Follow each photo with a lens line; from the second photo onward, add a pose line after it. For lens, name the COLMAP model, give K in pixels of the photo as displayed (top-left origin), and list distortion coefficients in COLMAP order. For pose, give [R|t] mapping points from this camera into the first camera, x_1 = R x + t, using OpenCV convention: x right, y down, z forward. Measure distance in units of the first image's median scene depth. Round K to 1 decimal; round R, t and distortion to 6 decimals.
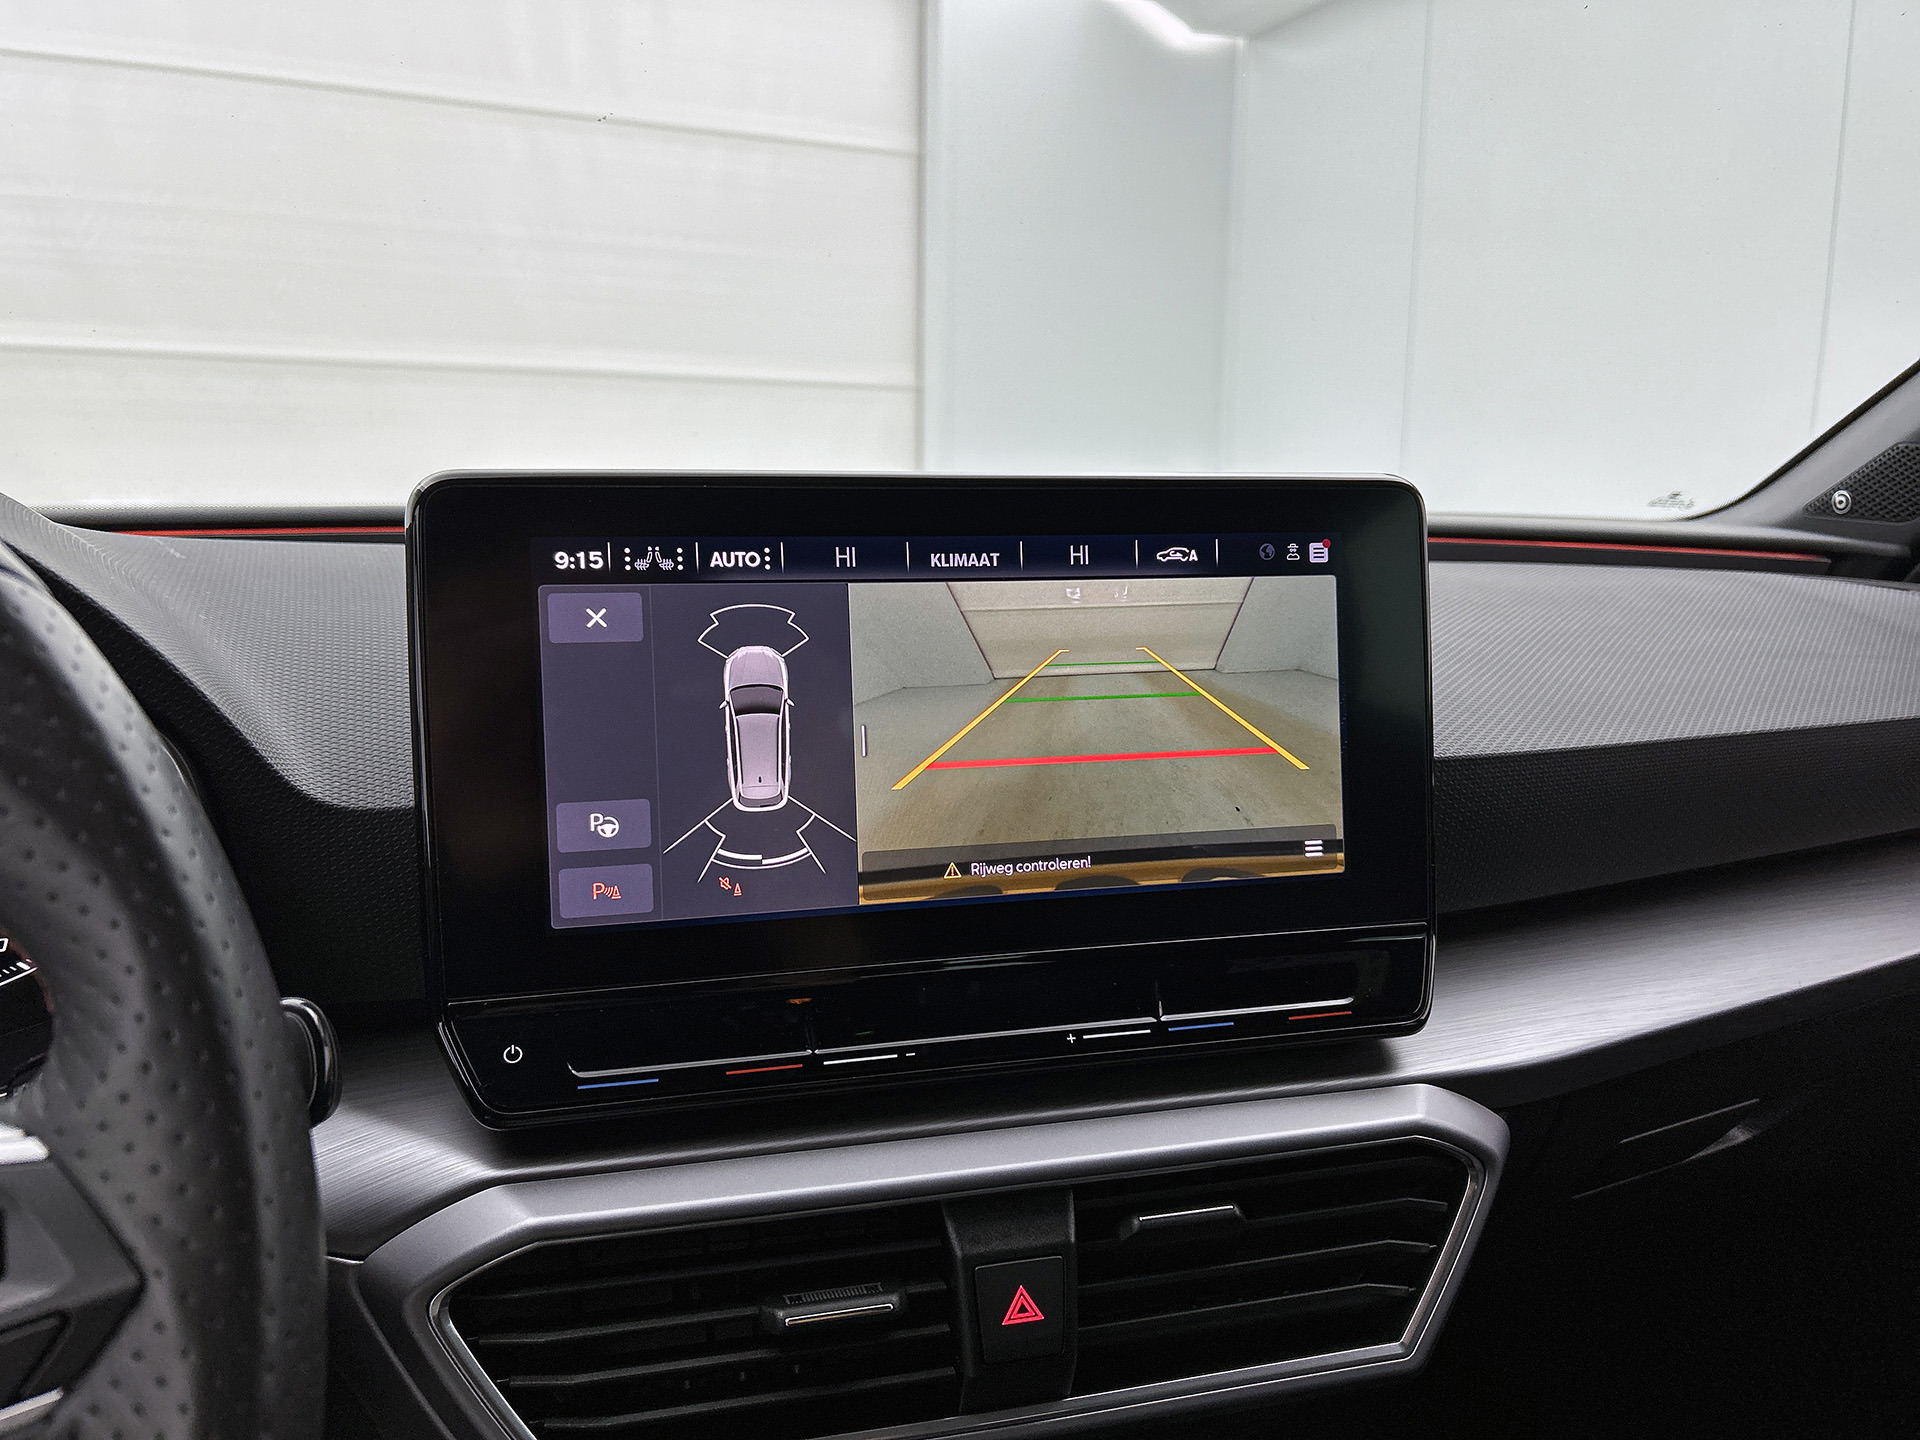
lens RADIAL K [[1467.1, 0, 968.5], [0, 1467.1, 721.1], [0, 0, 1]] dist [0.009508, -0.005072]
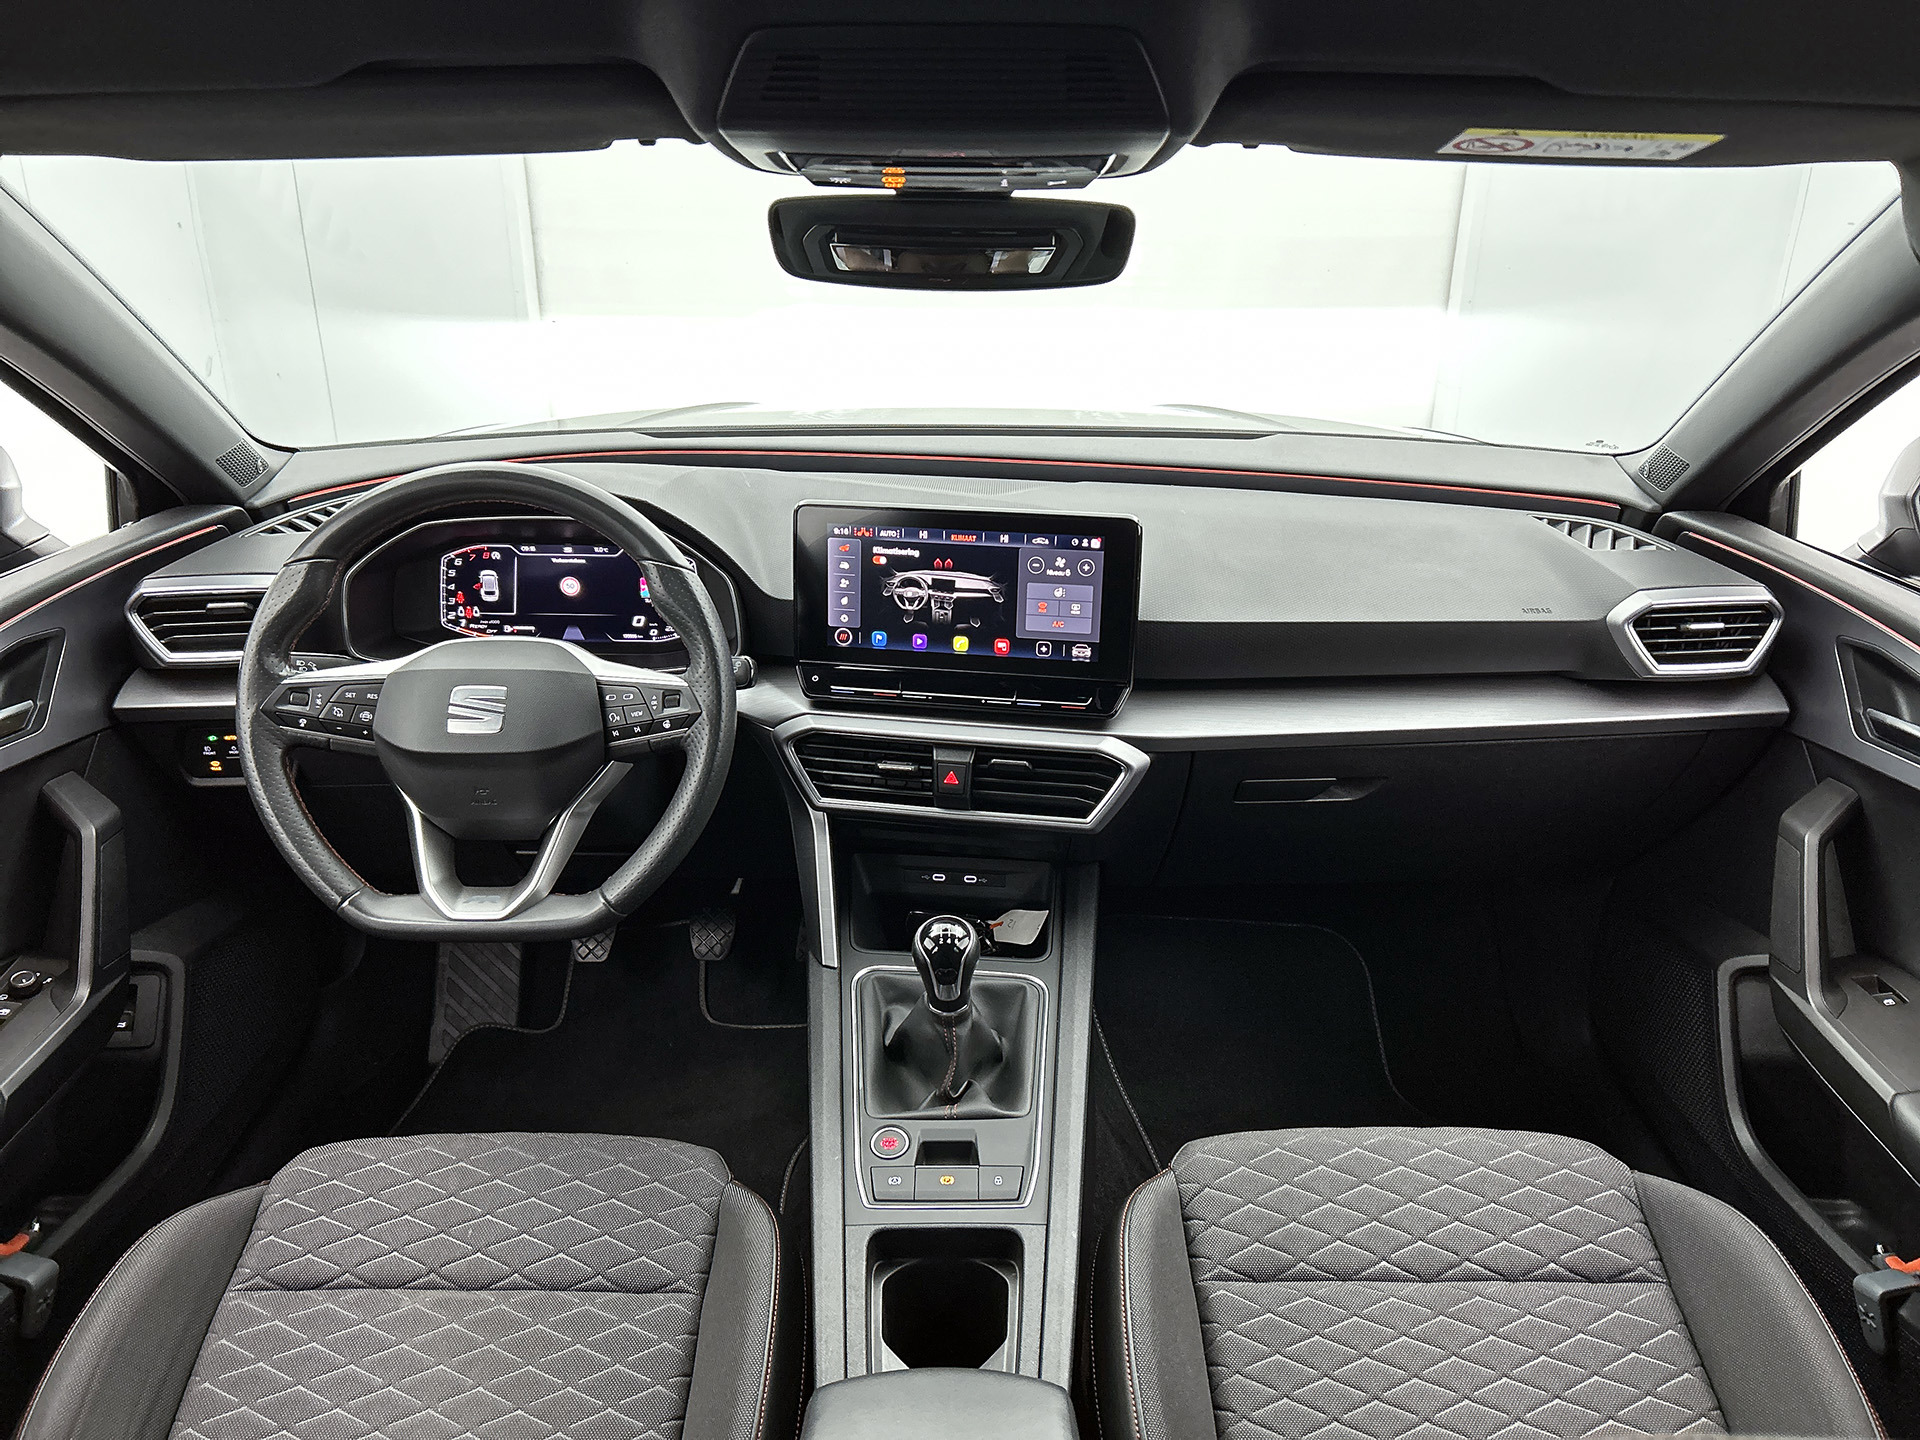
lens RADIAL K [[1416.3, 0, 970.4], [0, 1416.3, 737.4], [0, 0, 1]] dist [0.123450, -0.197598]
pose [[0.907476, 0.166494, -0.385704, 1.217861], [-0.065790, 0.963108, 0.260949, -0.486274], [0.414921, -0.211429, 0.884951, -1.659229]]
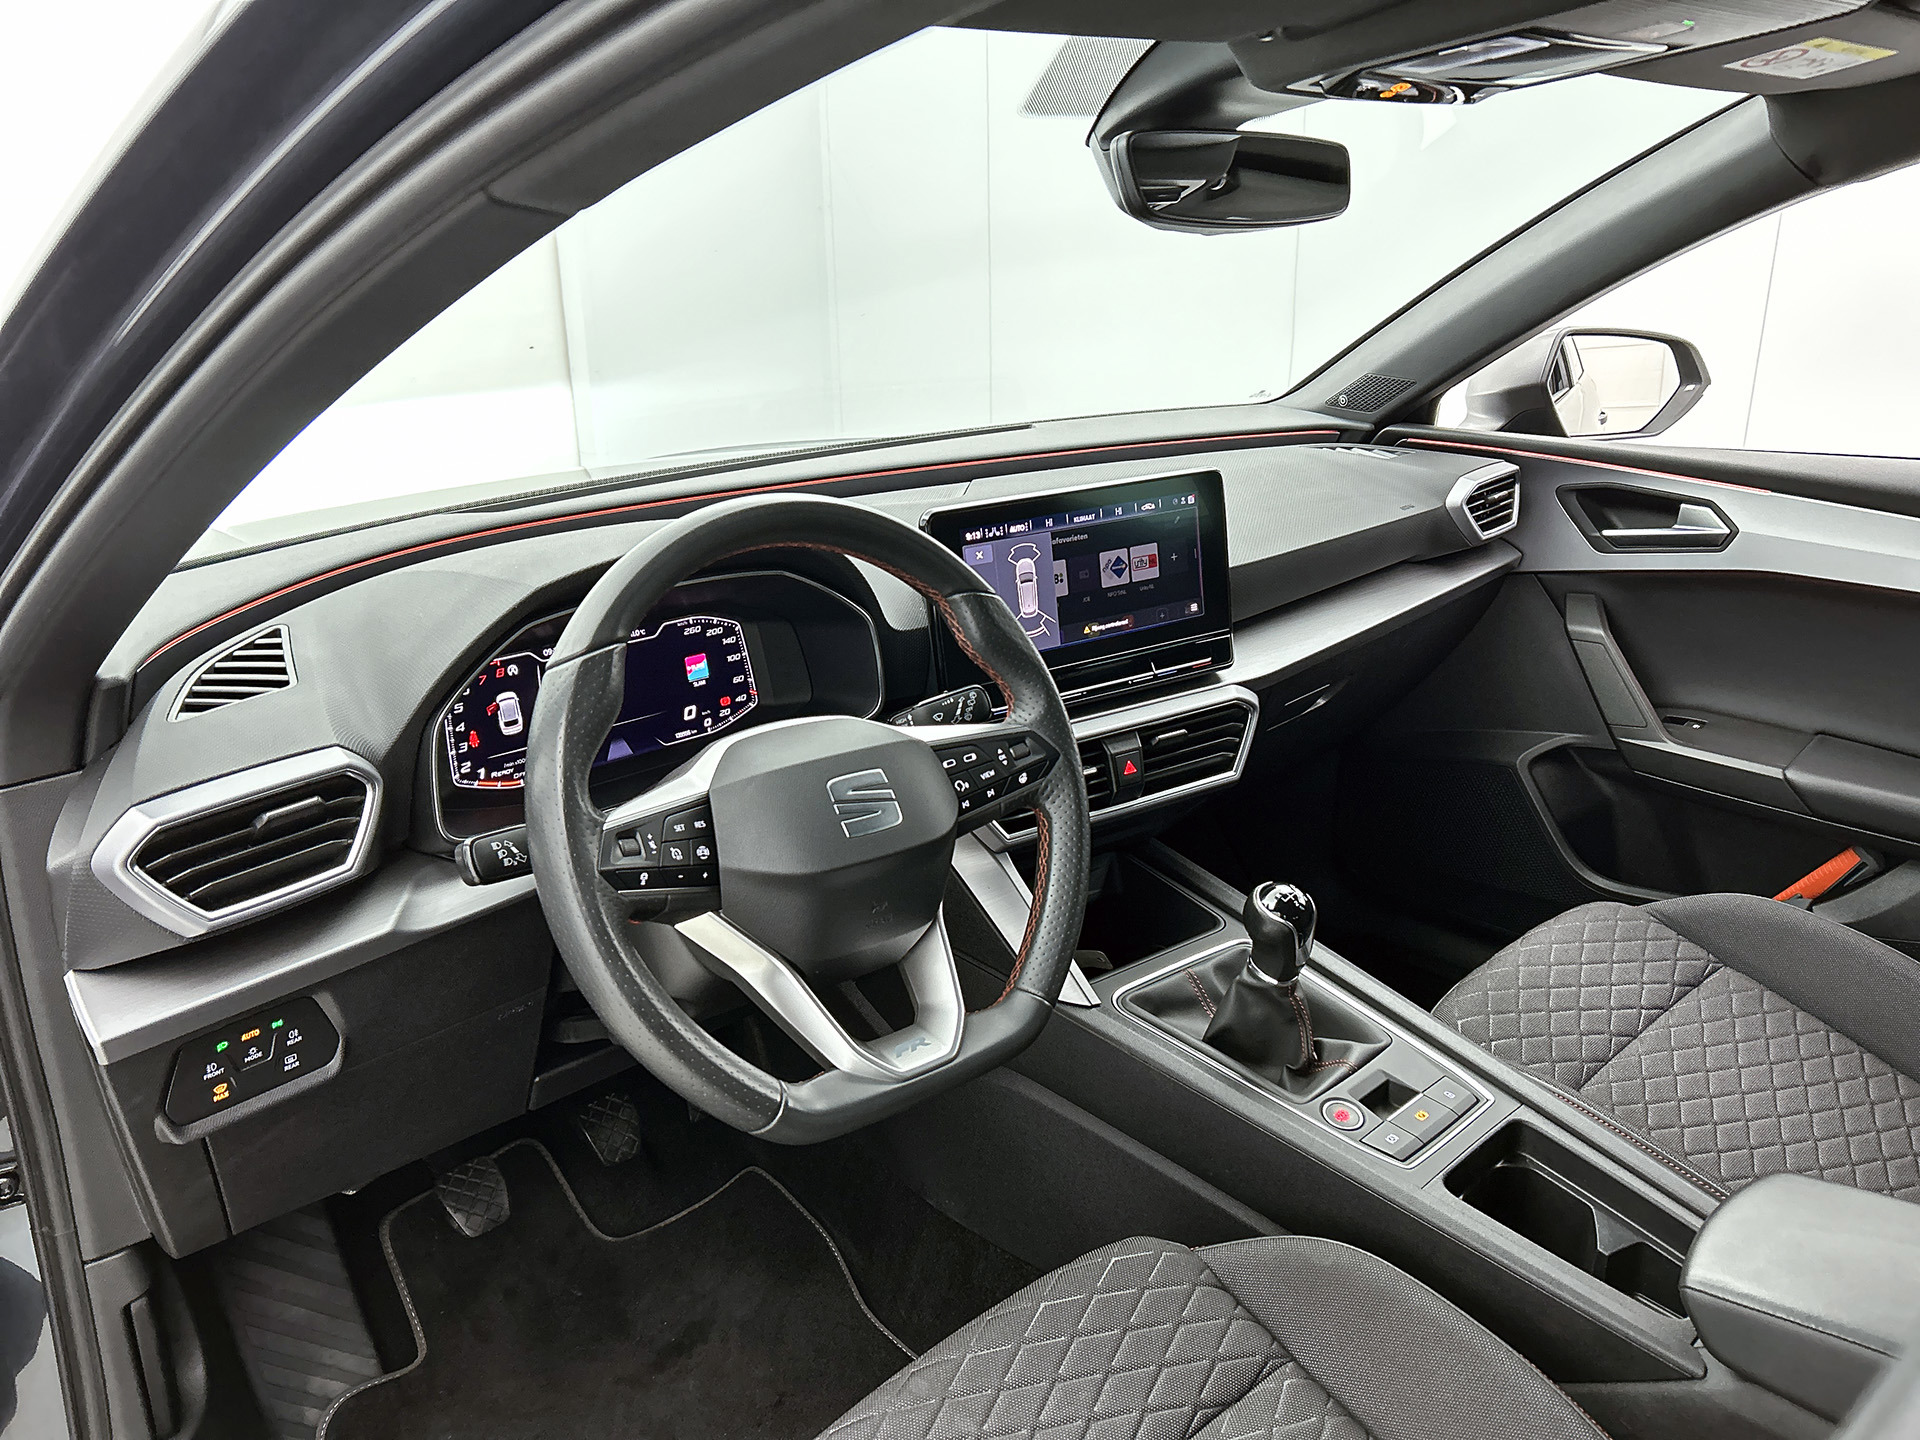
lens RADIAL K [[1415.9, 0, 960.0], [0, 1415.9, 720.0], [0, 0, 1]] dist [0.260901, -0.522958]
pose [[0.951502, -0.127915, 0.279789, -1.077915], [0.077572, 0.979831, 0.184158, -0.261939], [-0.297702, -0.153523, 0.942234, -1.611277]]
